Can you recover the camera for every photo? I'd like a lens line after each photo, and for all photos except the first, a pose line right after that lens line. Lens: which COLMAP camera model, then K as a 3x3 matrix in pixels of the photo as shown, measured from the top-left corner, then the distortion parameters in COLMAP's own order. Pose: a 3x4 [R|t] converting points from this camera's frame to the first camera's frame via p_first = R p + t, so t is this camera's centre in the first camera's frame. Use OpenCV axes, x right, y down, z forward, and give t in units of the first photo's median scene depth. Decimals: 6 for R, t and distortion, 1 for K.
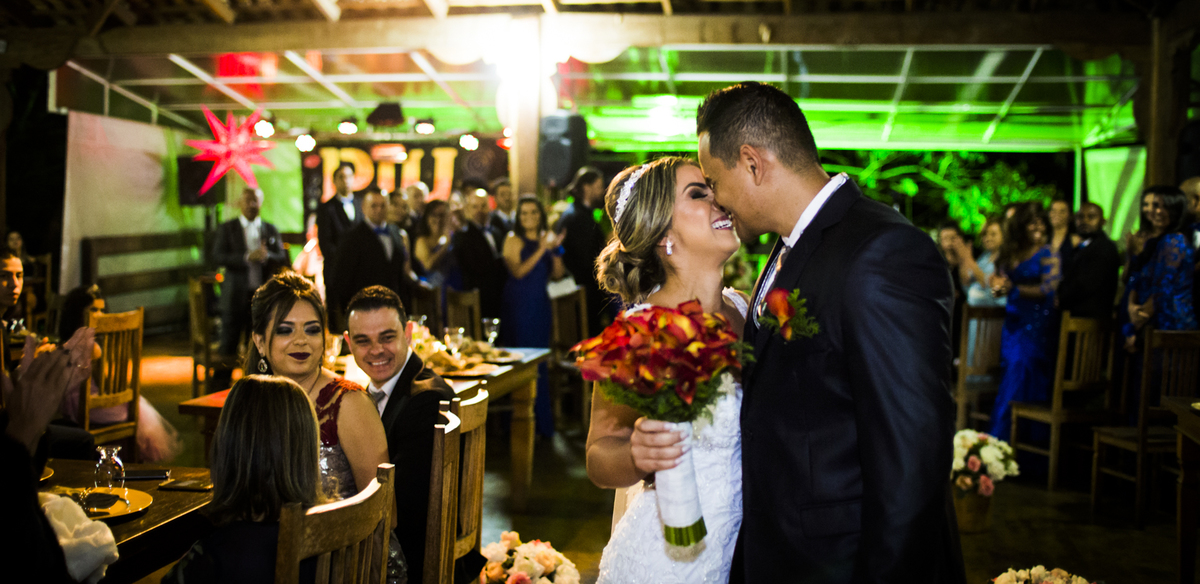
lens RADIAL K [[1269.4, 0, 600.5], [0, 1269.4, 287.2], [0, 0, 1]] dist [-0.054761, 0.000000]
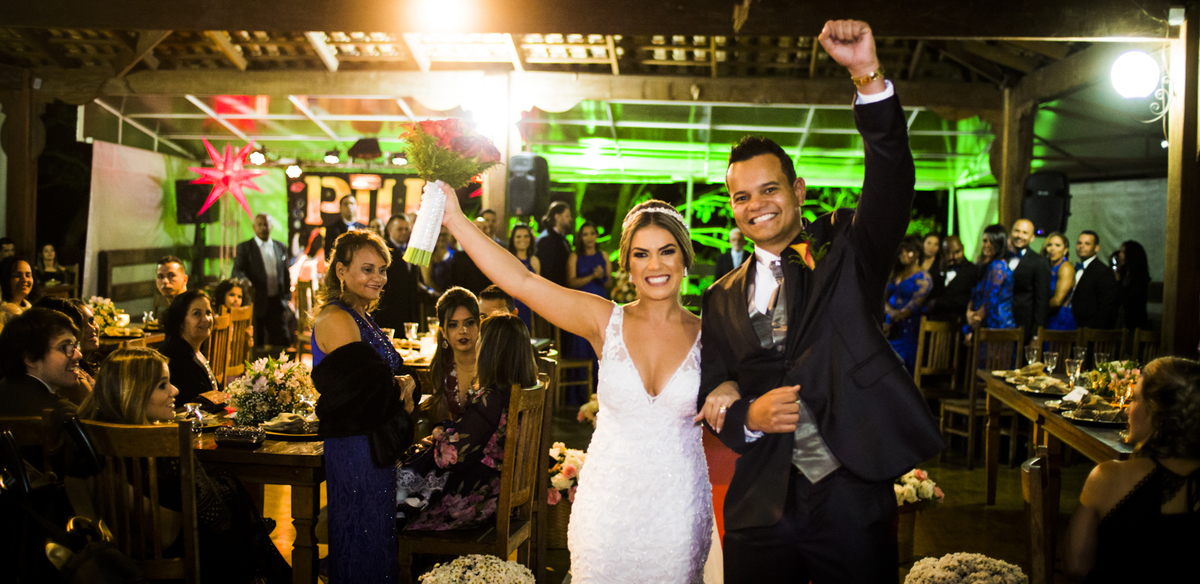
lens RADIAL K [[1269.4, 0, 599.1], [0, 1269.4, 293.5], [0, 0, 1]] dist [-0.054761, 0.000000]
pose [[0.997064, 0.013071, 0.075455, -0.047900], [-0.012176, 0.999850, -0.012318, 0.009084], [-0.075605, 0.011363, 0.997073, -0.193407]]
